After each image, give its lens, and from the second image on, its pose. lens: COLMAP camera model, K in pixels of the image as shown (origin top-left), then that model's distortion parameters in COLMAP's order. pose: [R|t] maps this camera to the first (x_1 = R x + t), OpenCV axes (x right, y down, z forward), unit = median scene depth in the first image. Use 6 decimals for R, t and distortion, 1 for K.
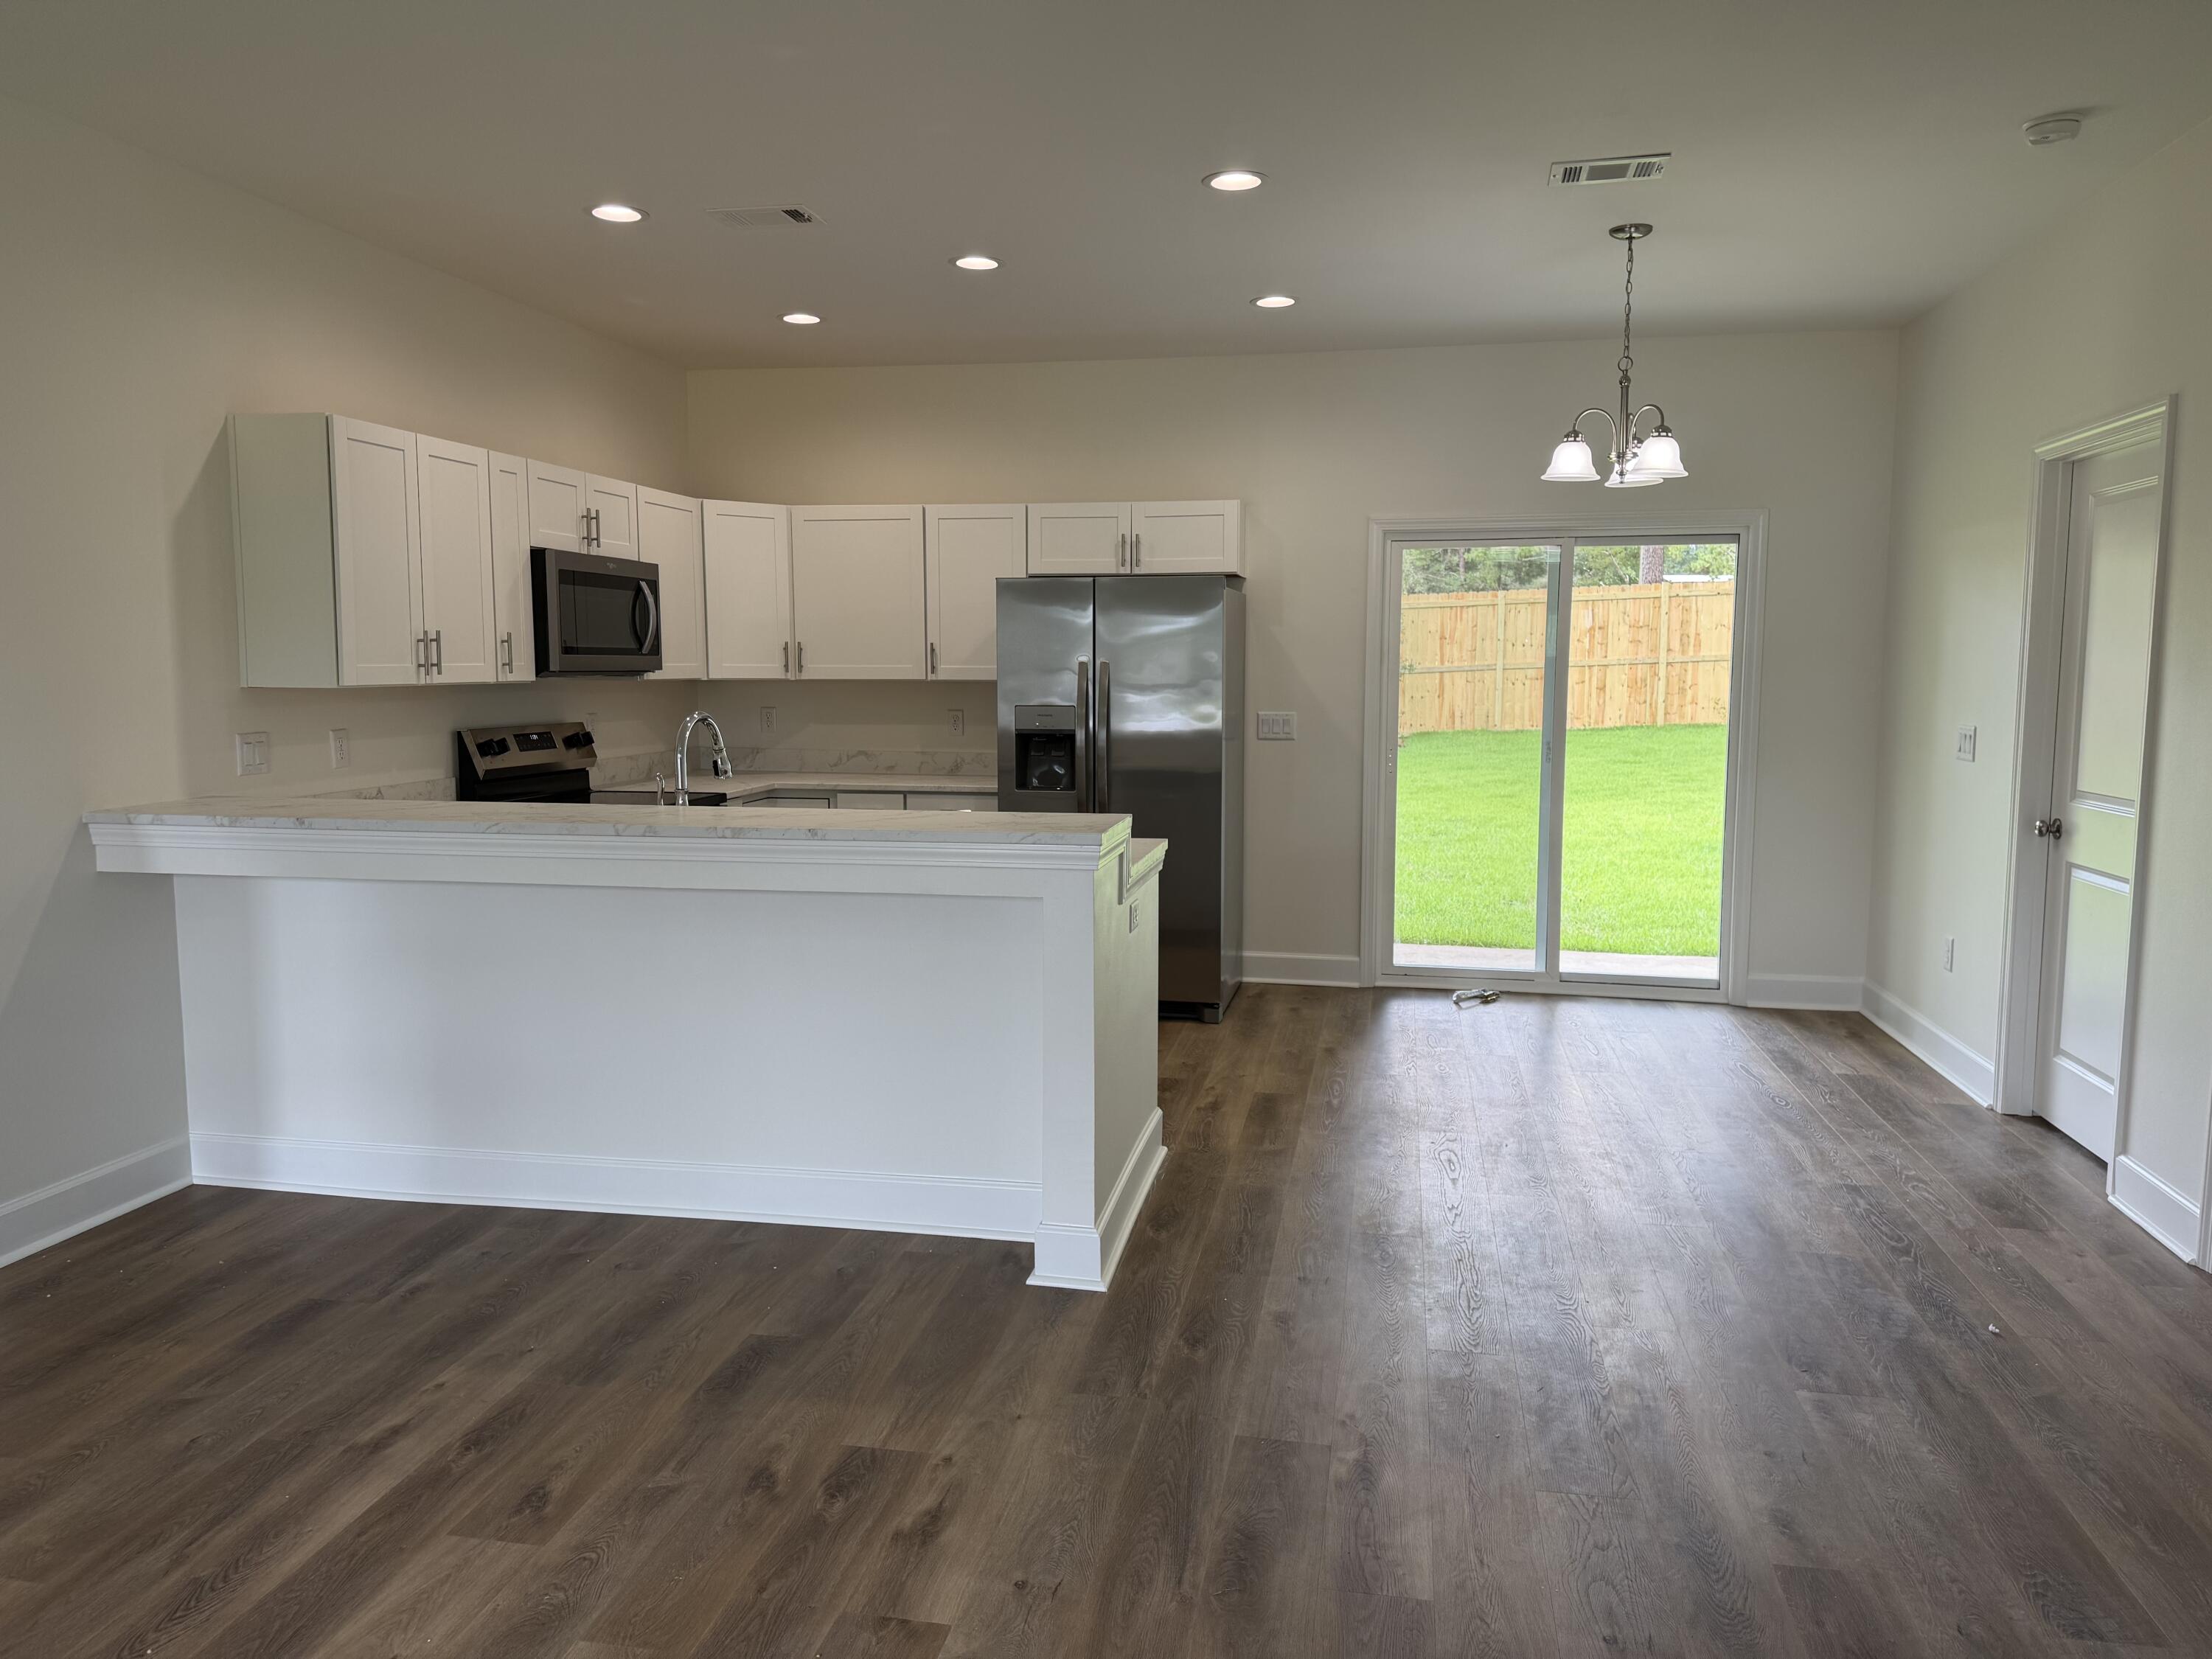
lens RADIAL K [[1543.5, 0, 1102.3], [0, 1543.5, 798.9], [0, 0, 1]] dist [0.000156, -0.004874]
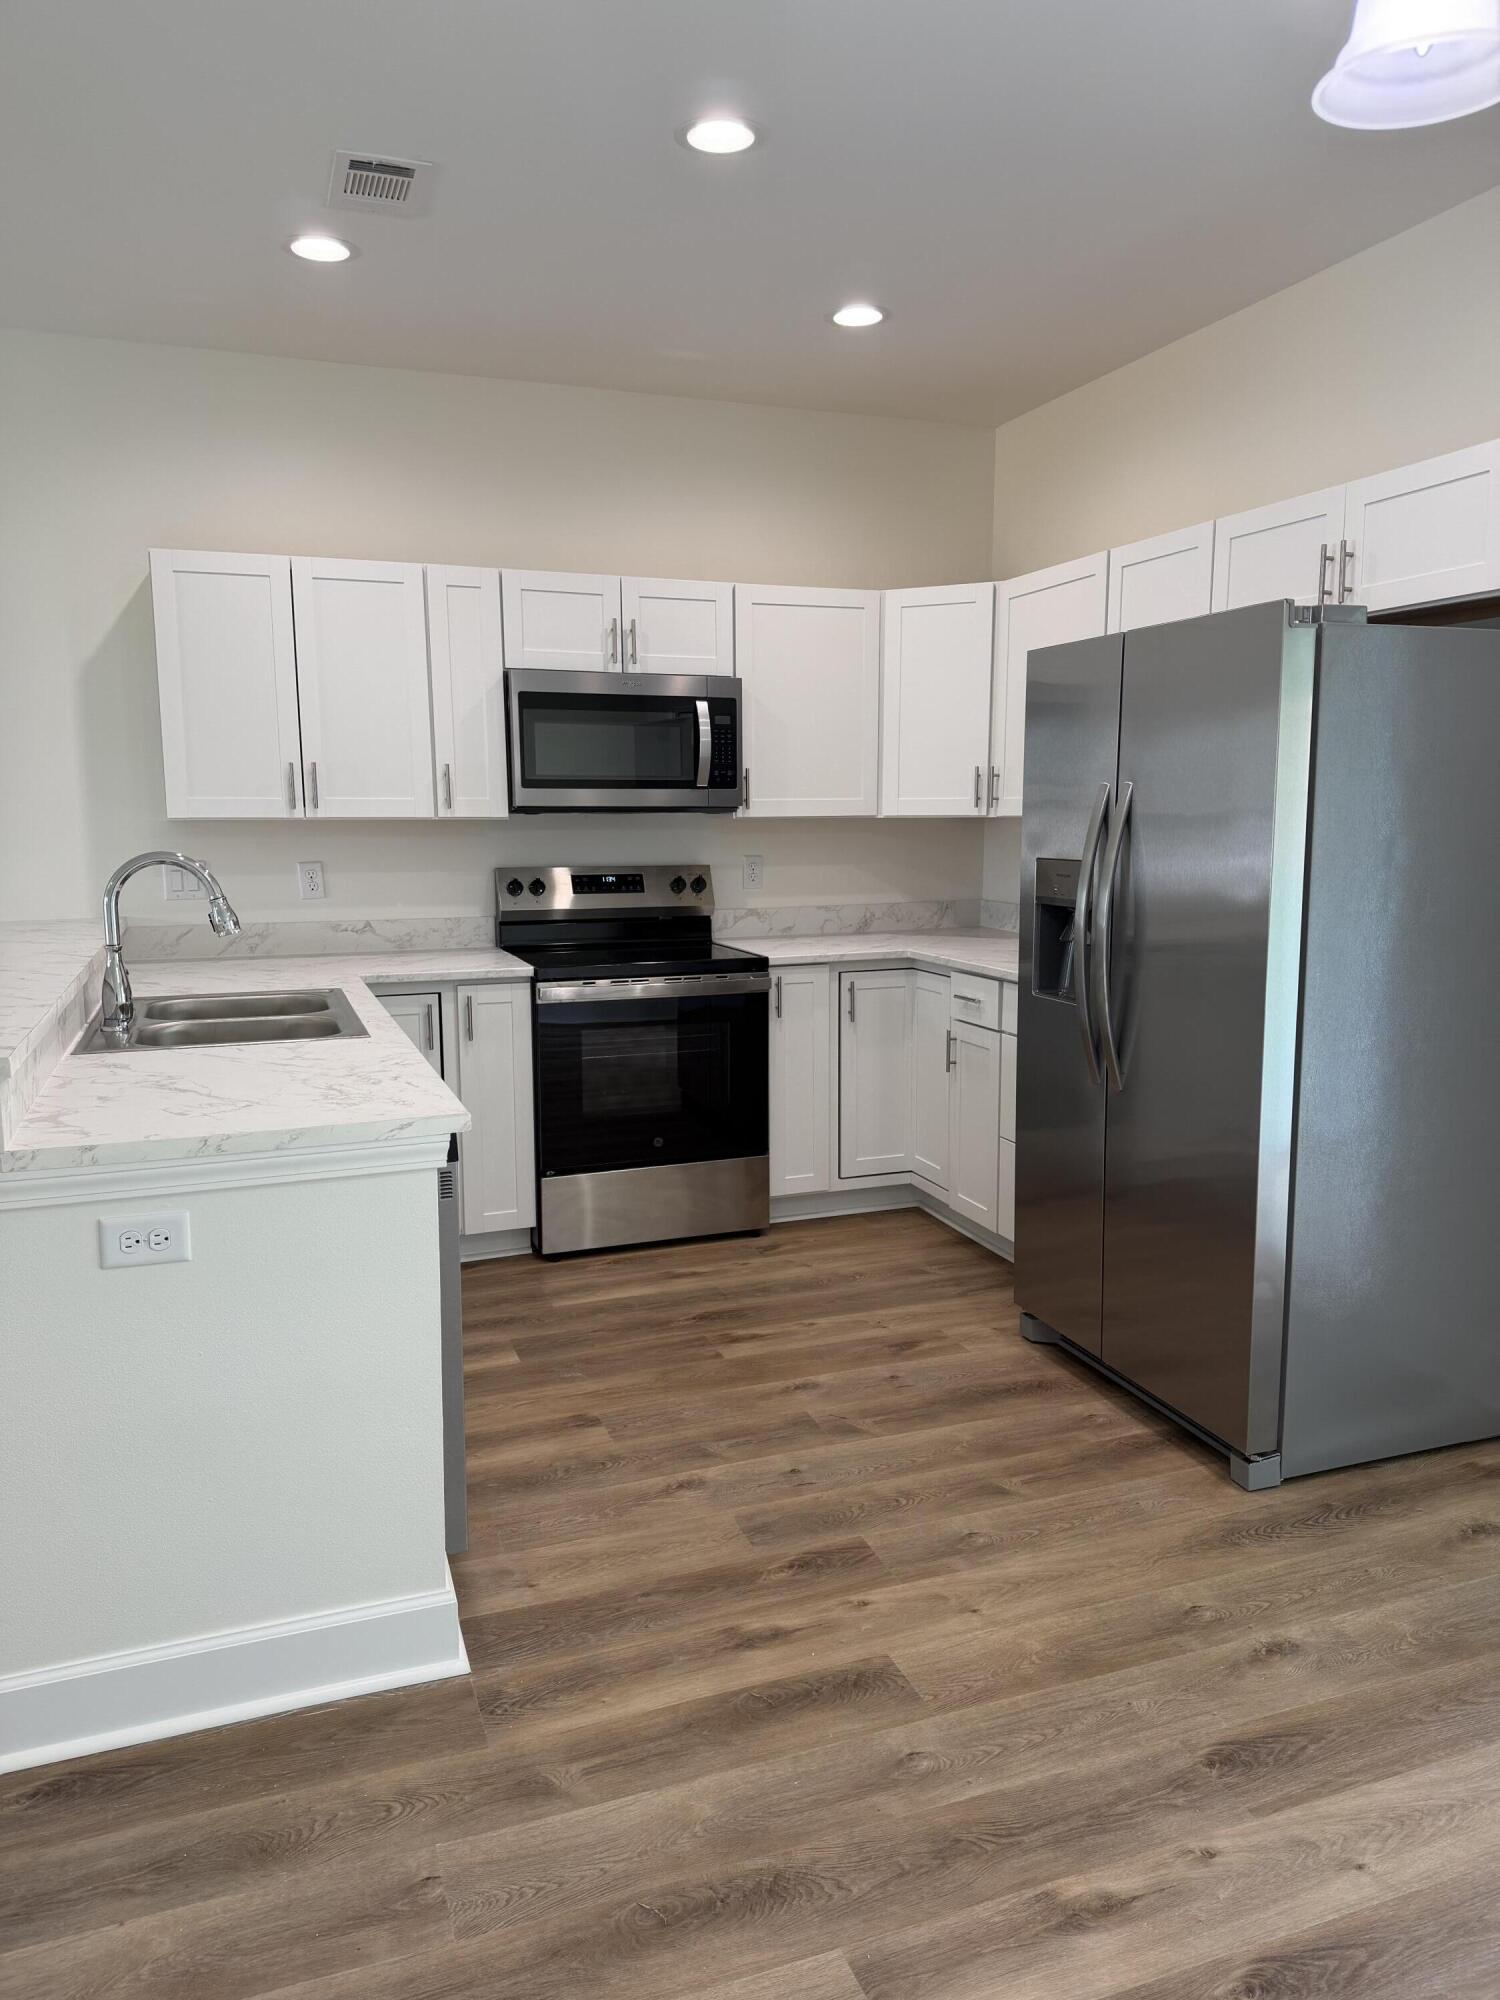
lens RADIAL K [[1395.6, 0, 750.0], [0, 1395.6, 1000.0], [0, 0, 1]] dist [0.000156, -0.004874]
pose [[0.510503, 0.117333, -0.851833, 0.420956], [-0.069200, 0.993039, 0.095312, -0.058113], [0.857087, 0.010290, 0.515069, 0.703086]]
